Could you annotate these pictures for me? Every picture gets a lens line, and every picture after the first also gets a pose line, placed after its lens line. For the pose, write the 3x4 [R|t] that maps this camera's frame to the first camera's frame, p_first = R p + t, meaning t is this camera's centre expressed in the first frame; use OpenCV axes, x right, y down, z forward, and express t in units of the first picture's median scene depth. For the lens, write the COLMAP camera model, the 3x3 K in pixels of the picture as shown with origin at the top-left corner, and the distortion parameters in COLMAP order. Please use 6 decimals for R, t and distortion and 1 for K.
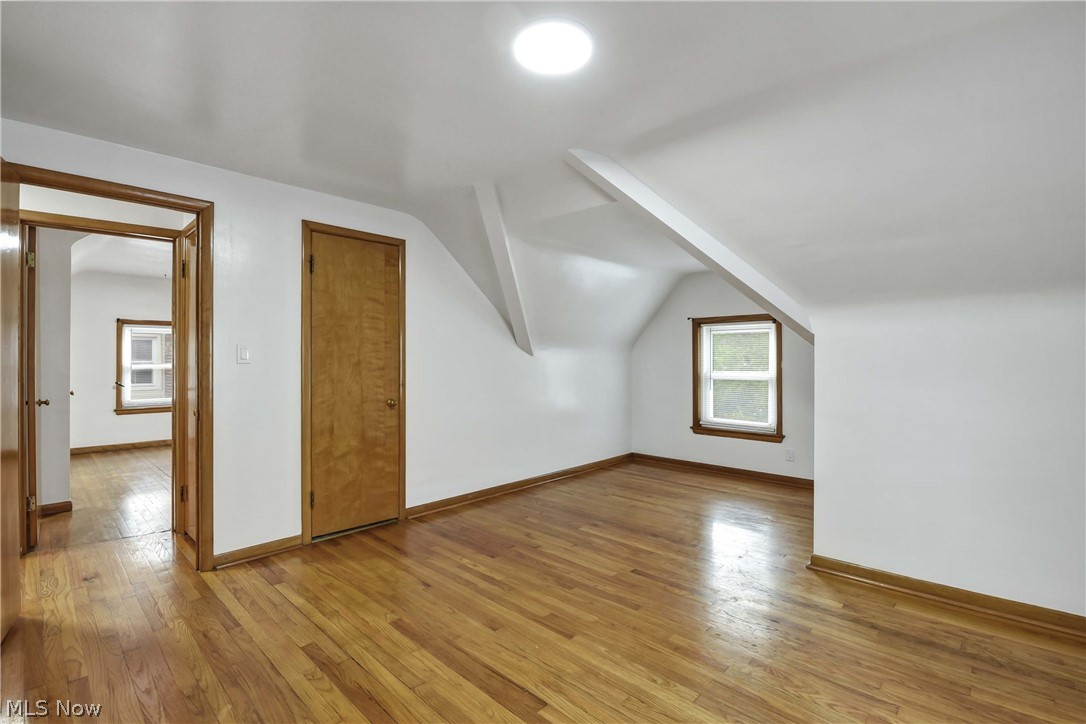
lens RADIAL K [[482.1, 0, 548.0], [0, 482.1, 356.0], [0, 0, 1]] dist [-0.000411, -0.011369]
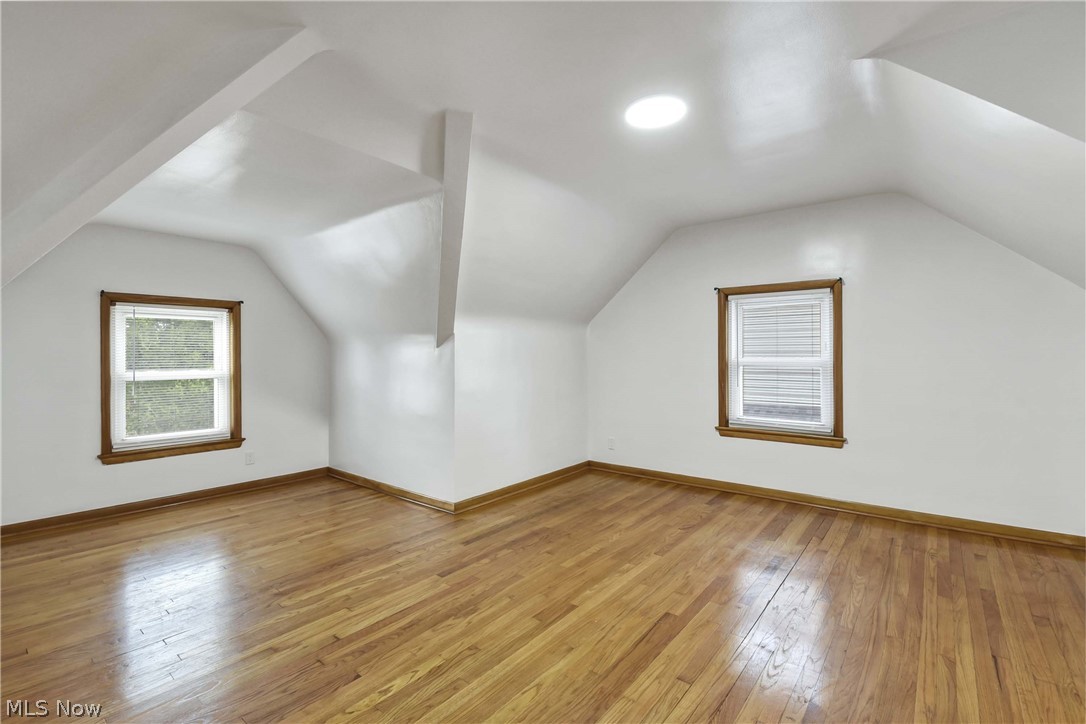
lens RADIAL K [[533.9, 0, 509.0], [0, 533.9, 358.5], [0, 0, 1]] dist [-0.013510, -0.000382]
pose [[-0.077093, -0.005013, 0.997011, -0.934814], [-0.003796, 0.999982, 0.004734, 0.019663], [-0.997017, -0.003420, -0.077111, 1.025624]]
